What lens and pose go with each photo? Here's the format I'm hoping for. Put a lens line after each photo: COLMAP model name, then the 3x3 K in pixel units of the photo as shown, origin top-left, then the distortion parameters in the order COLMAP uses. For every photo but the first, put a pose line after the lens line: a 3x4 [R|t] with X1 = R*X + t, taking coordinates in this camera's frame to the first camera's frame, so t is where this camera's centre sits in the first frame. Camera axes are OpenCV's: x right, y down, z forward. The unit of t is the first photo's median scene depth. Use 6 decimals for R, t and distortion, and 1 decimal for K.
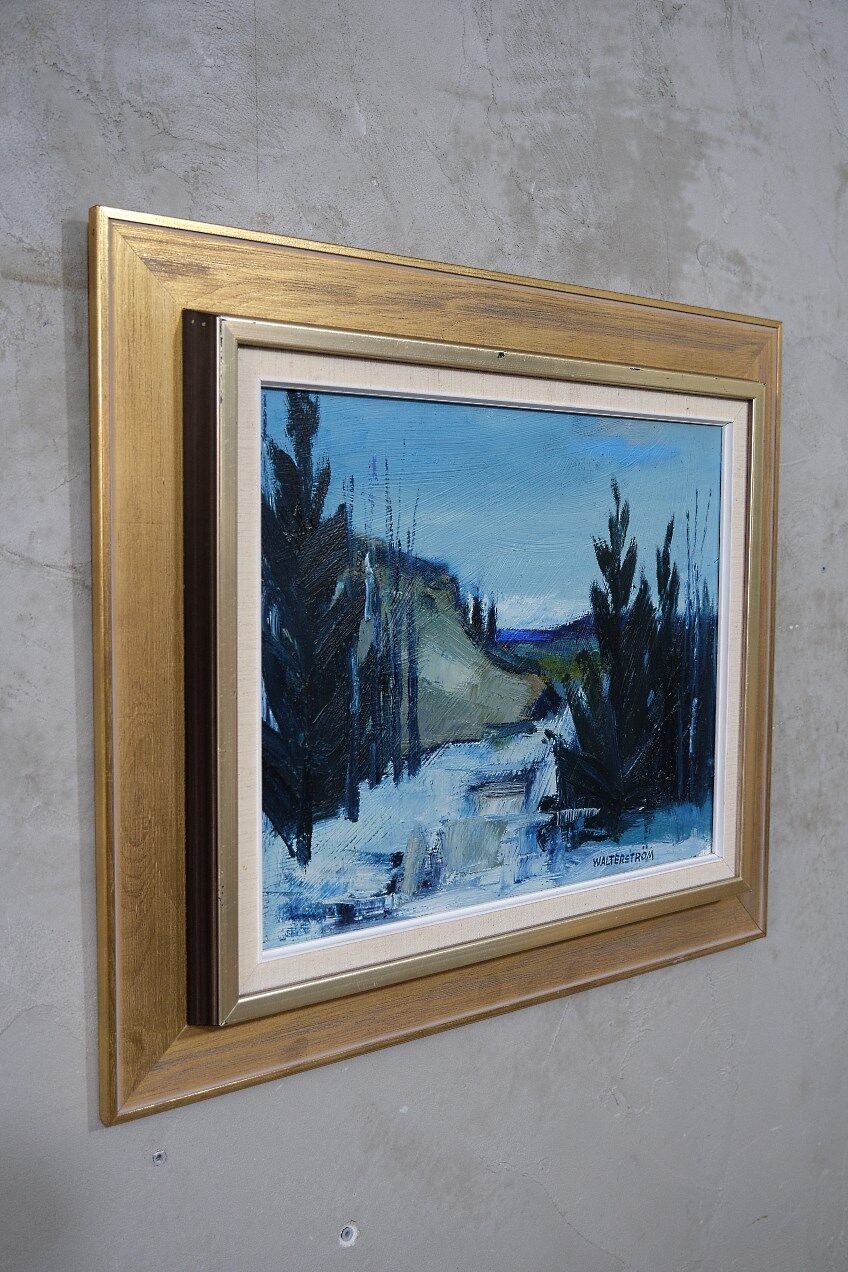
lens RADIAL K [[1260.3, 0, 437.3], [0, 1260.3, 642.9], [0, 0, 1]] dist [-0.034193, 0.000000]
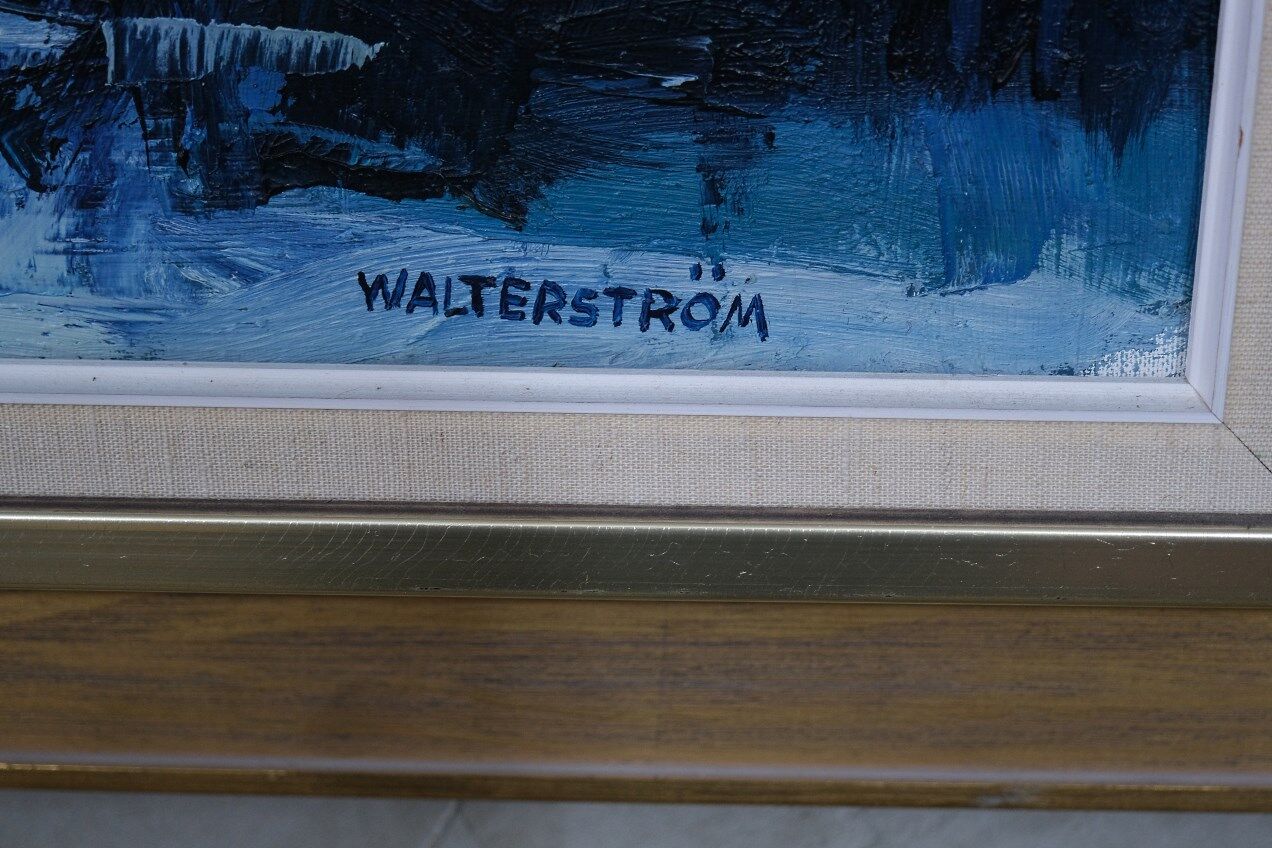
lens RADIAL K [[2430.0, 0, 631.9], [0, 2430.0, 422.1], [0, 0, 1]] dist [-0.051693, 0.000000]
pose [[0.784379, 0.244309, -0.570143, 0.456499], [-0.052976, 0.942194, 0.330853, 0.065156], [0.618015, -0.229310, 0.751980, 0.812826]]
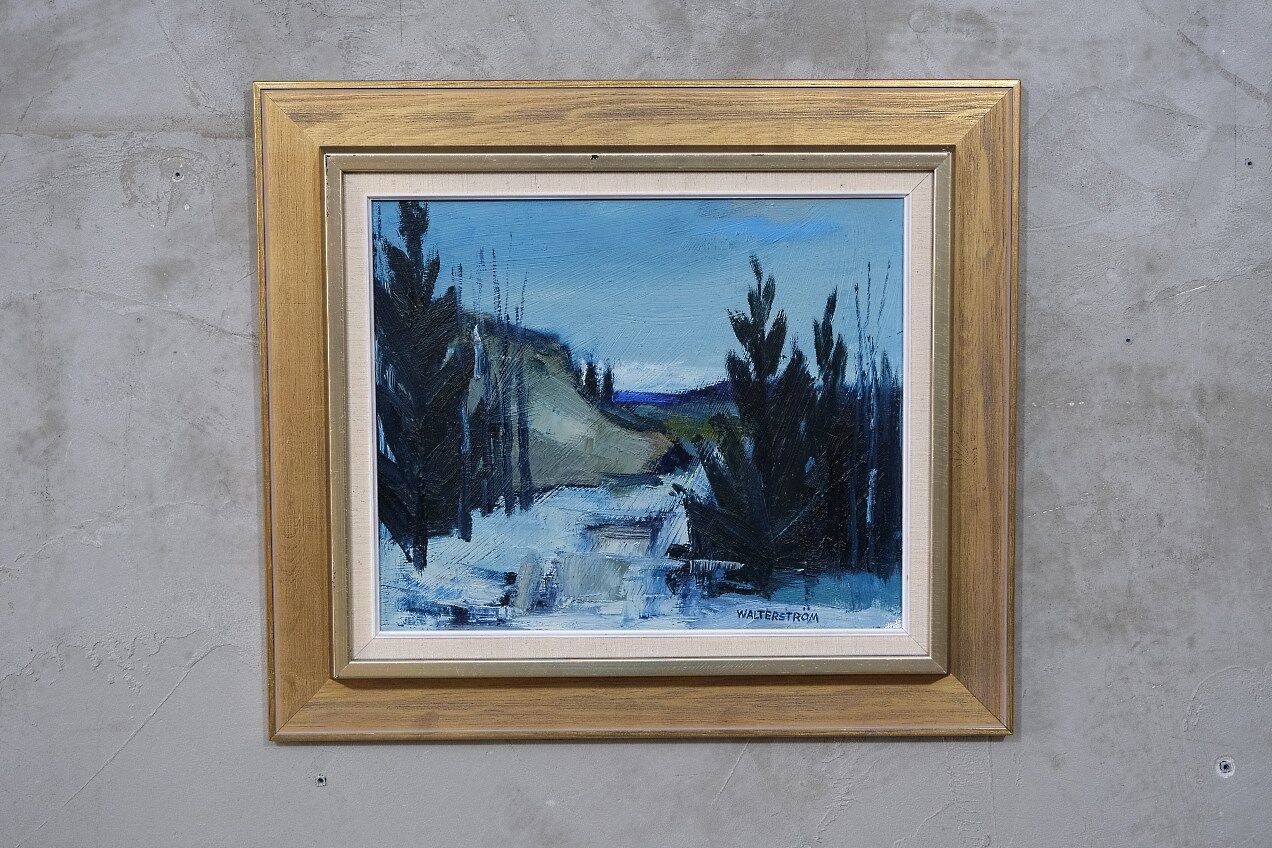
lens RADIAL K [[1904.1, 0, 649.6], [0, 1904.1, 427.1], [0, 0, 1]] dist [-0.015365, 0.000000]
pose [[0.813459, 0.040590, -0.580205, 1.134563], [-0.040276, 0.999098, 0.013427, -0.002878], [0.580227, 0.012446, 0.814360, -0.413677]]
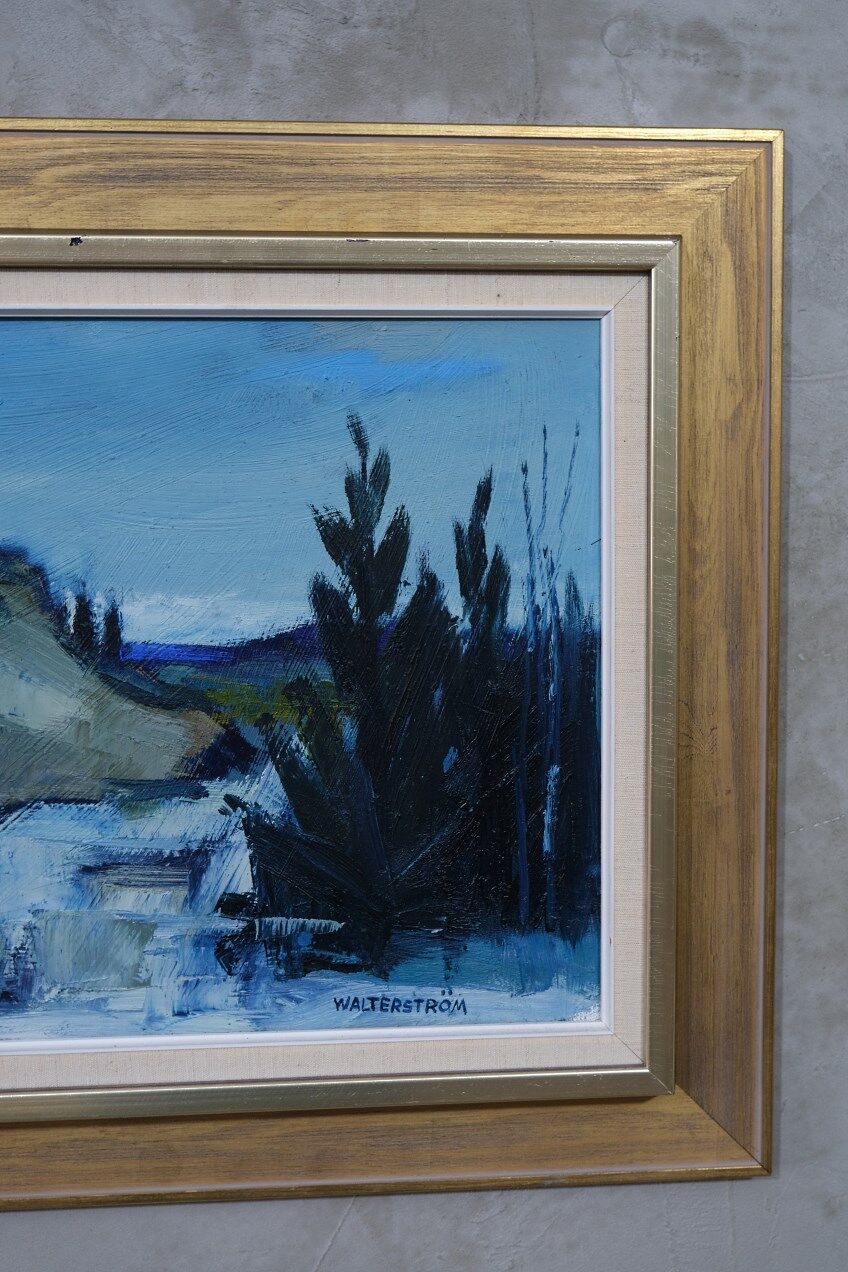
lens RADIAL K [[1484.6, 0, 399.5], [0, 1484.6, 657.0], [0, 0, 1]] dist [-0.002293, 0.000000]
pose [[0.846938, 0.034437, -0.530575, 0.634055], [-0.031169, 0.999400, 0.015112, -0.020990], [0.530777, 0.003739, 0.847503, 0.412725]]
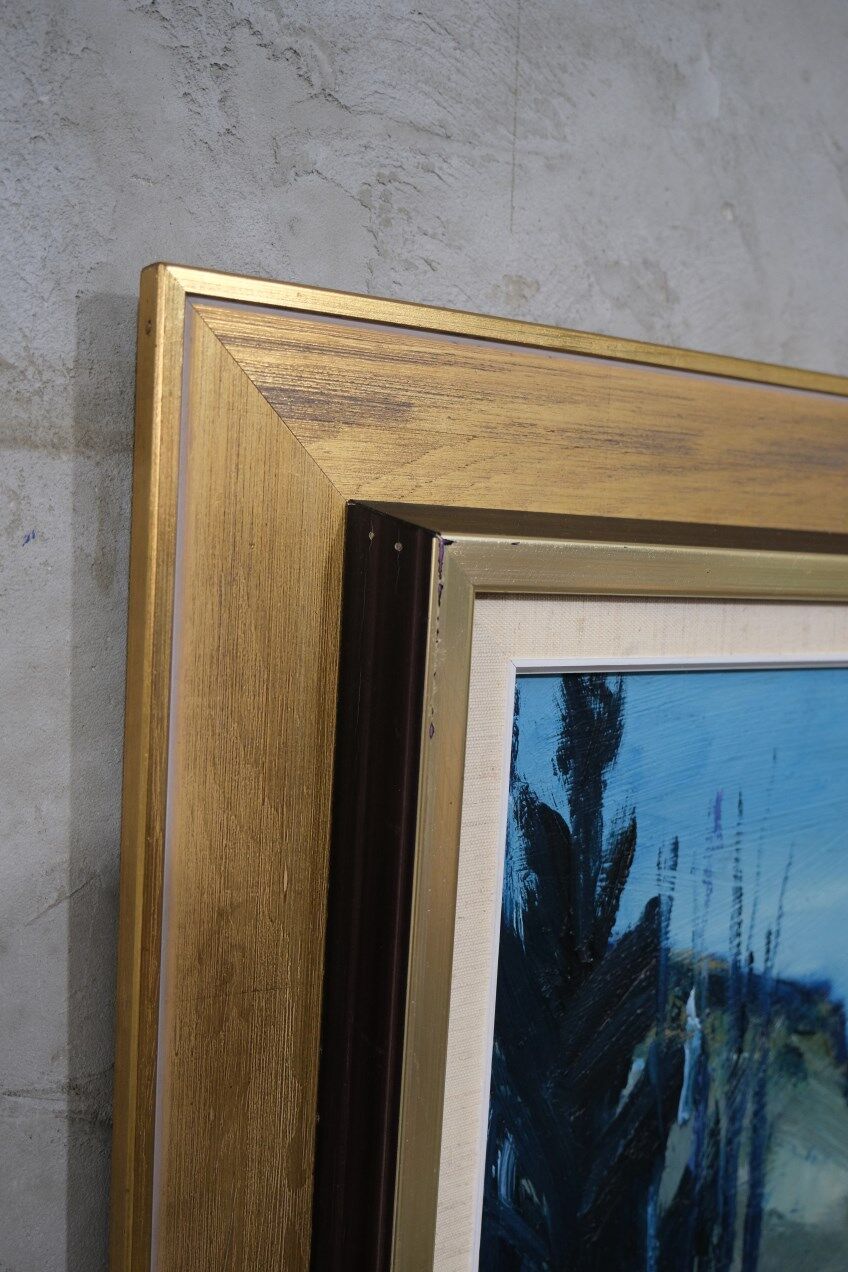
lens RADIAL K [[1260.3, 0, 417.5], [0, 1260.3, 641.5], [0, 0, 1]] dist [-0.034193, 0.000000]
pose [[0.995386, 0.049896, -0.081961, -0.122400], [-0.050474, 0.998713, -0.004992, -0.188589], [0.081606, 0.009106, 0.996623, 0.495116]]
